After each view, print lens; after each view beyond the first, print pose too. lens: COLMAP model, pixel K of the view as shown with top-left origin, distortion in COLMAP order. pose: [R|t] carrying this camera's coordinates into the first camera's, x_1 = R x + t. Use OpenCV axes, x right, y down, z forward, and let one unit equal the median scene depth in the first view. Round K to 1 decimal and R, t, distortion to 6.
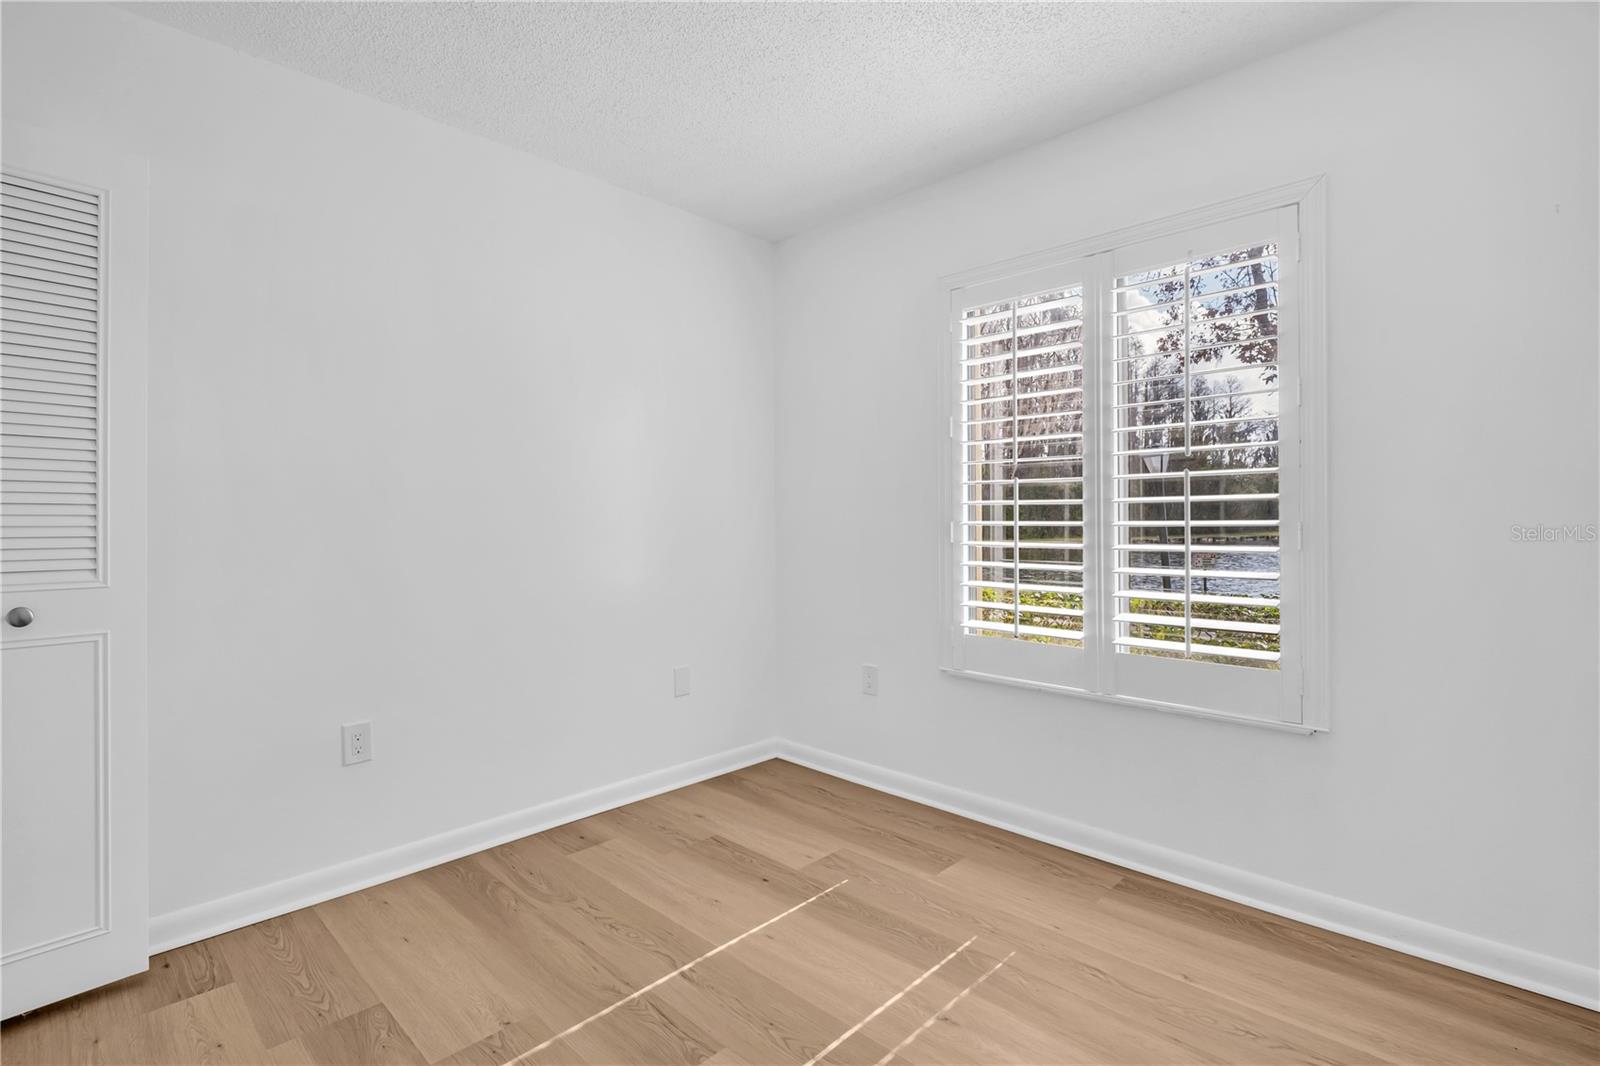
lens RADIAL K [[747.4, 0, 802.7], [0, 747.4, 516.8], [0, 0, 1]] dist [0.003979, -0.000537]
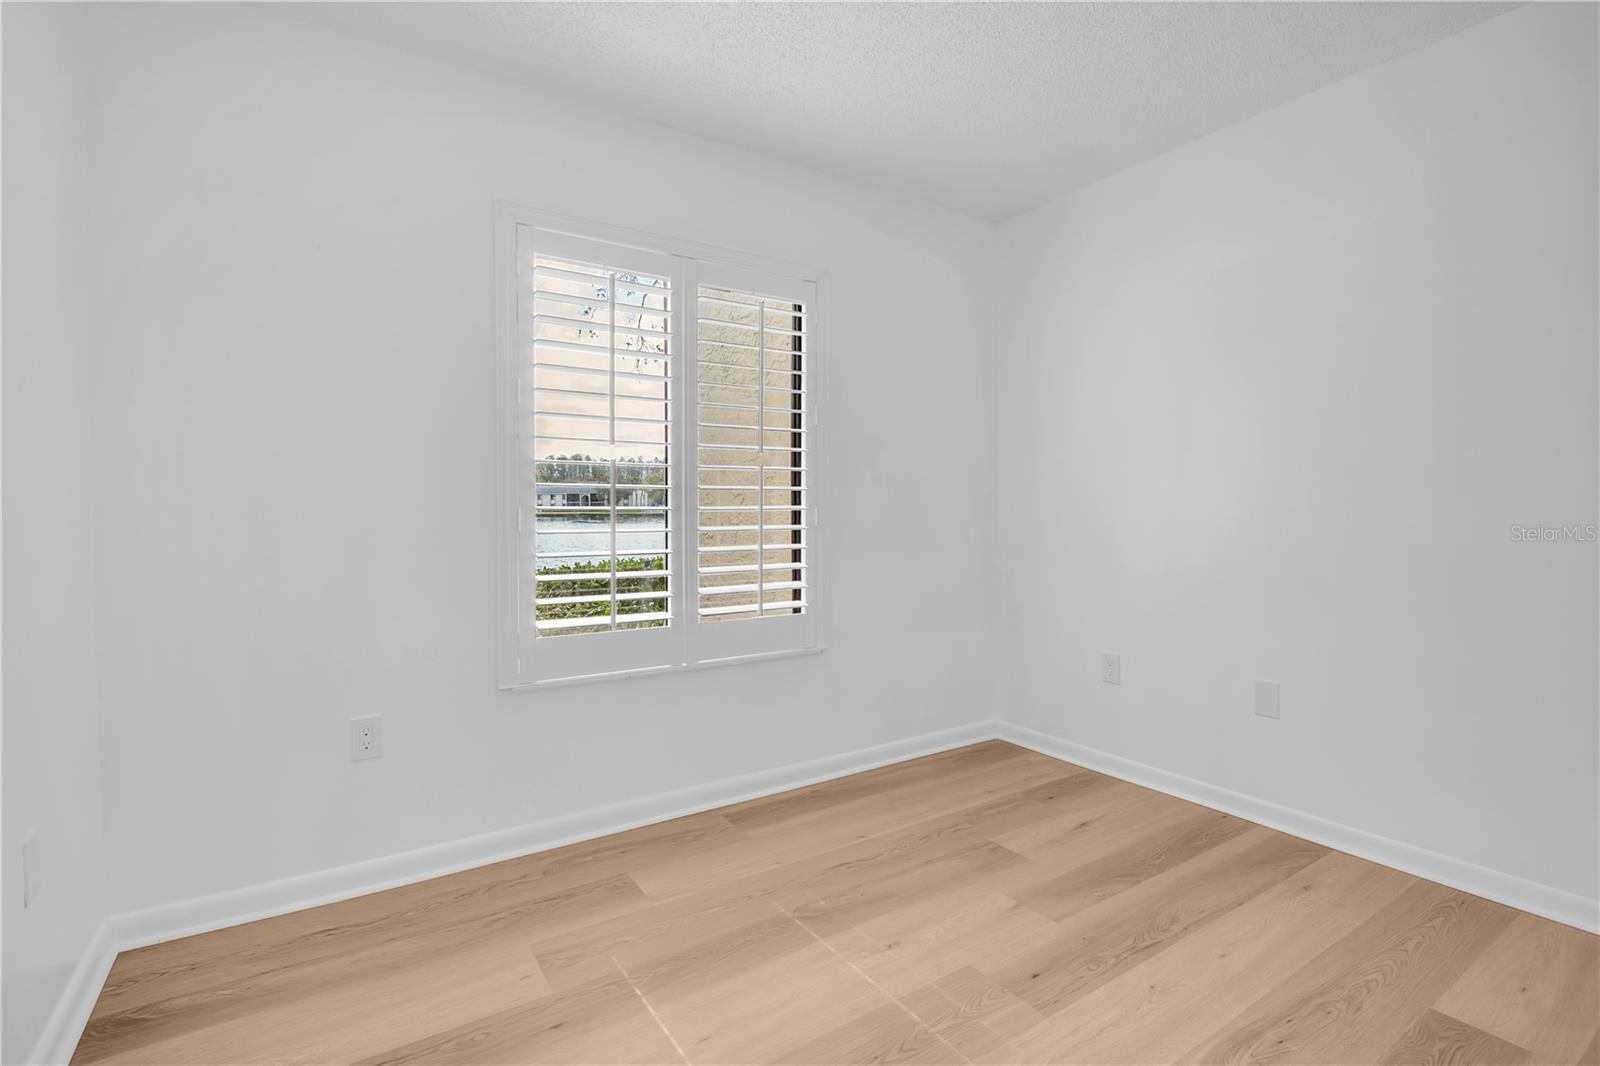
lens RADIAL K [[778.7, 0, 775.6], [0, 778.7, 515.1], [0, 0, 1]] dist [-0.000784, -0.000479]
pose [[0.215327, -0.012042, 0.976468, -0.639845], [-0.010692, 0.999835, 0.014688, 0.001214], [-0.976483, -0.013603, 0.215163, 0.597326]]
